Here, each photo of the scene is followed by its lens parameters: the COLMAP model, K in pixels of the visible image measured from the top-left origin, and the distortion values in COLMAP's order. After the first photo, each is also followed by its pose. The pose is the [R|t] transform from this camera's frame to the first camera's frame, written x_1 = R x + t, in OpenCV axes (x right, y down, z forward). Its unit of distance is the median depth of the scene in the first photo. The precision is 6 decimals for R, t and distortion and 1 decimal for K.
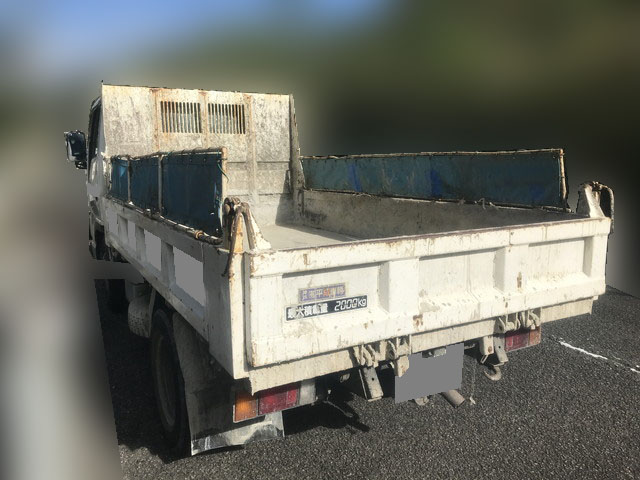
lens RADIAL K [[530.0, 0, 319.7], [0, 530.0, 241.8], [0, 0, 1]] dist [0.041001, -0.028063]
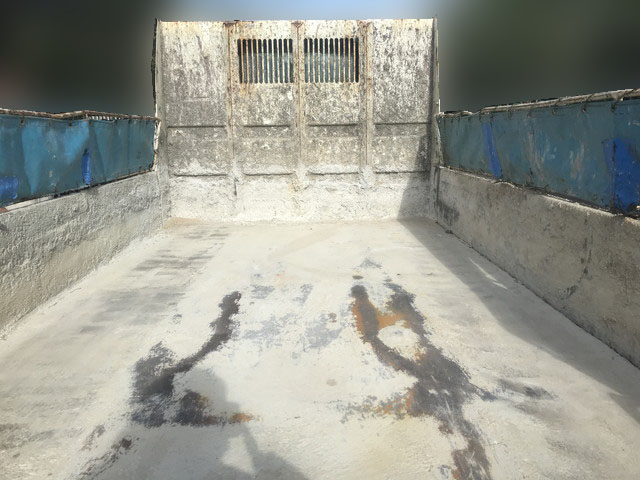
lens RADIAL K [[530.0, 0, 321.4], [0, 530.0, 236.2], [0, 0, 1]] dist [0.041001, -0.028063]
pose [[0.895440, 0.084719, -0.437046, 0.132935], [-0.060706, 0.995792, 0.068653, -0.052651], [0.441023, -0.034944, 0.896815, 0.375965]]
